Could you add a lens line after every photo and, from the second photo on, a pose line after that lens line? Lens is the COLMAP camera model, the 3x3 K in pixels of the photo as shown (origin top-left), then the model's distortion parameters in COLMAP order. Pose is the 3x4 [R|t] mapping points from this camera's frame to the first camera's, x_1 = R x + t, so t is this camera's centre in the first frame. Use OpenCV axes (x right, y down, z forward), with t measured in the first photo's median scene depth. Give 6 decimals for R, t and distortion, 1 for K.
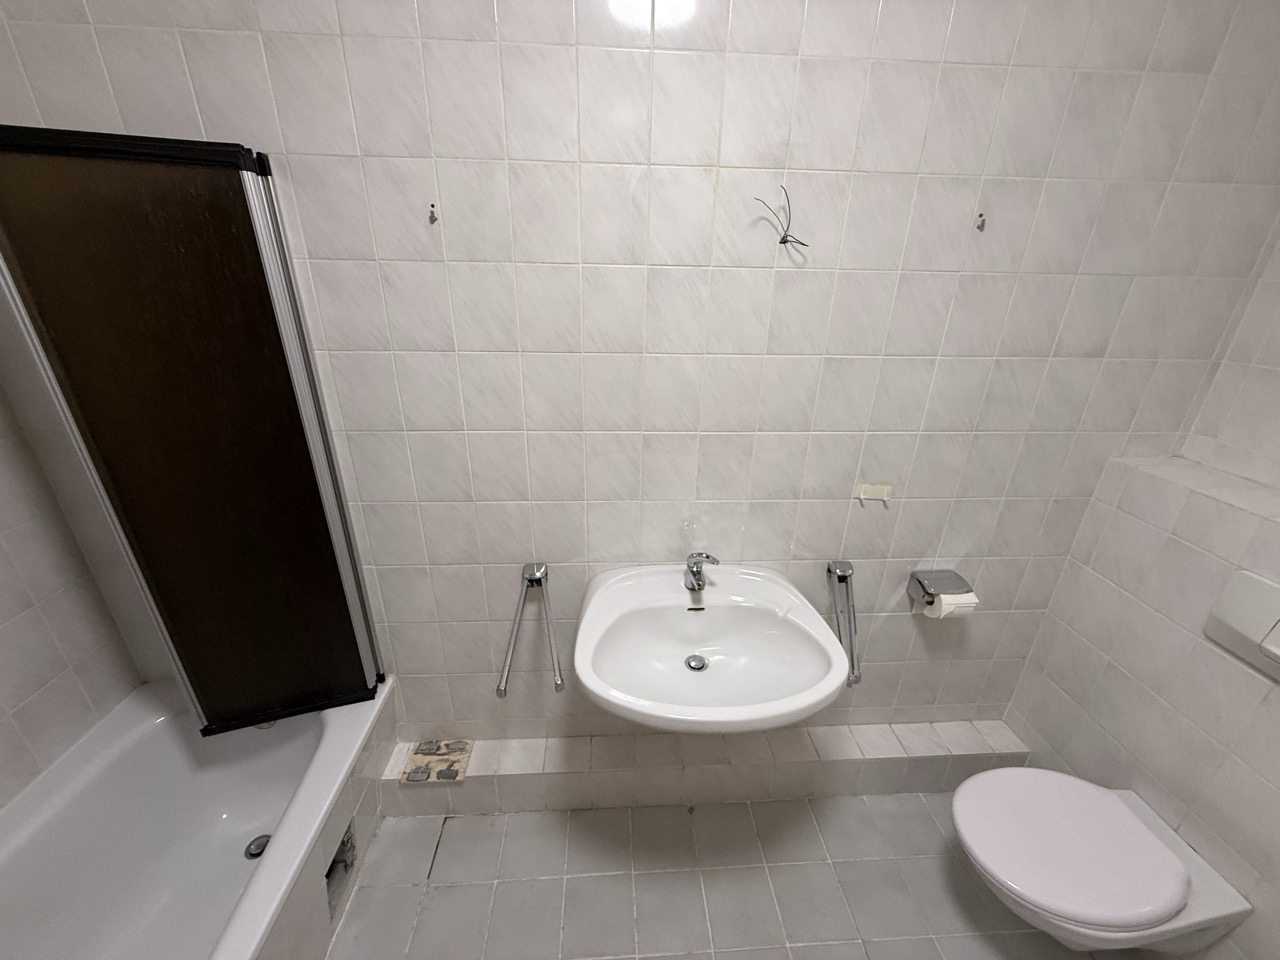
lens RADIAL K [[499.8, 0, 640.0], [0, 499.8, 480.0], [0, 0, 1]] dist [-0.002419, -0.000204]
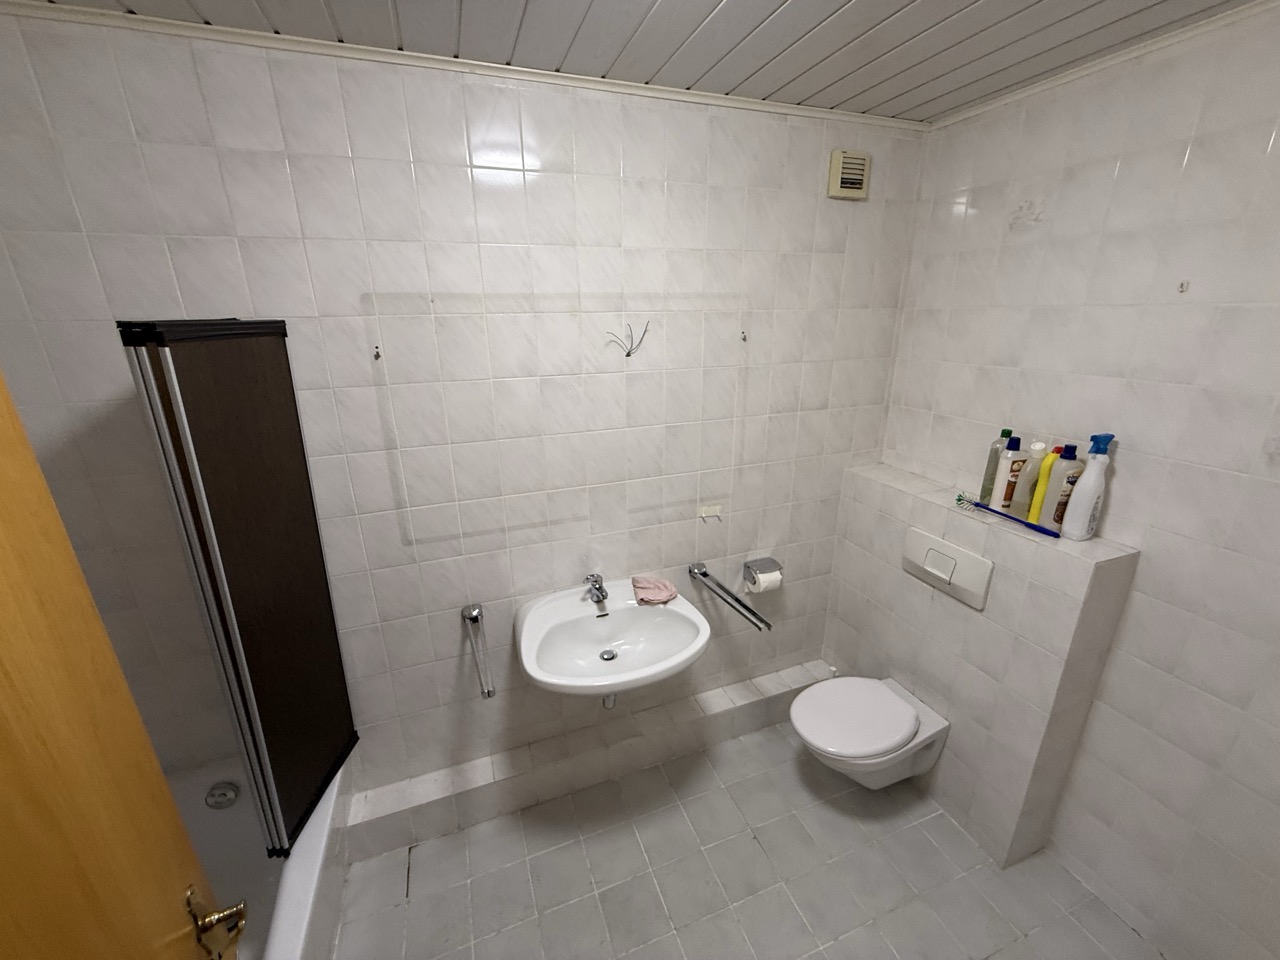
lens RADIAL K [[512.7, 0, 640.0], [0, 512.7, 480.0], [0, 0, 1]] dist [0.000867, 0.000062]
pose [[0.954748, -0.121205, 0.271599, -0.123415], [0.142518, 0.987966, -0.060098, -0.005350], [-0.261047, 0.096086, 0.960532, -0.394577]]
